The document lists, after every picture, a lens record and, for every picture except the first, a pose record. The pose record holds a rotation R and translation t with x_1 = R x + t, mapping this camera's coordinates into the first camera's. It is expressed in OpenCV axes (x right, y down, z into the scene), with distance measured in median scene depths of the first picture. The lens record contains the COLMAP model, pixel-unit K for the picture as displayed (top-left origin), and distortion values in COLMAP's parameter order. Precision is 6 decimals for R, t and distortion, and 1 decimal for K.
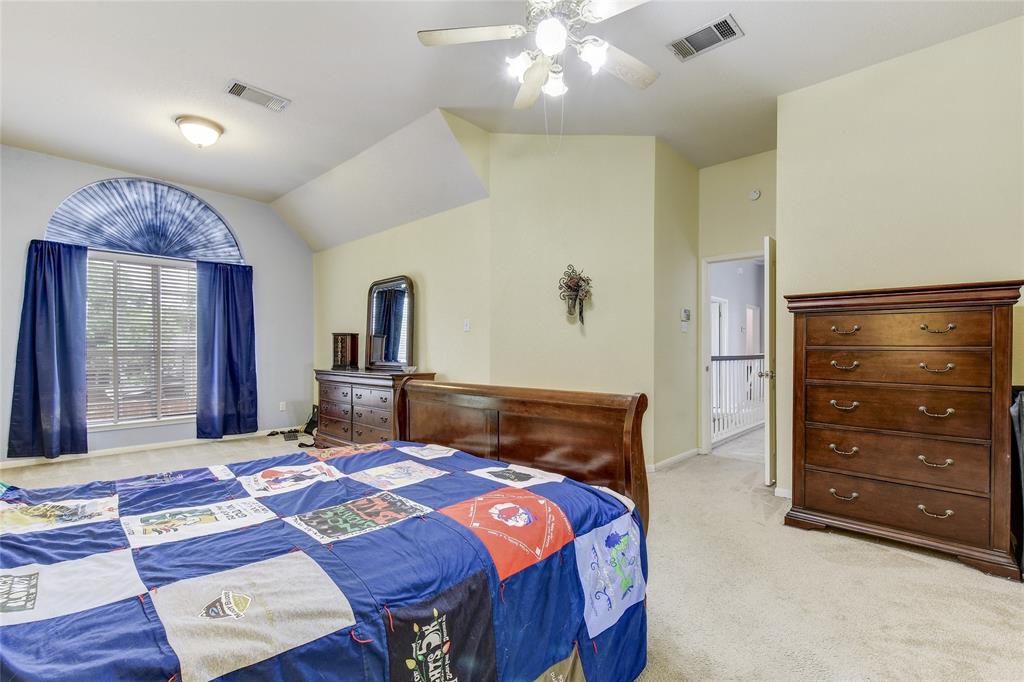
lens RADIAL K [[455.4, 0, 514.4], [0, 455.4, 343.0], [0, 0, 1]] dist [0.012342, 0.000469]
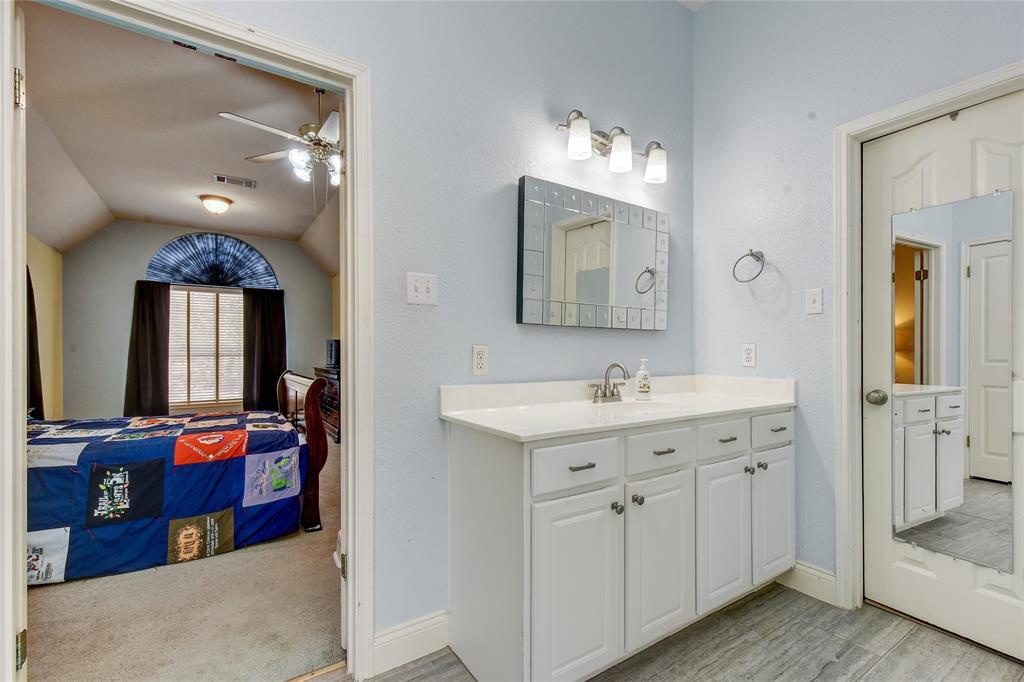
lens RADIAL K [[455.4, 0, 510.9], [0, 455.4, 345.1], [0, 0, 1]] dist [0.012342, 0.000469]
pose [[0.970680, -0.003333, -0.240353, 0.436706], [0.001974, 0.999981, -0.005896, 0.000310], [0.240368, 0.005249, 0.970668, -0.142928]]
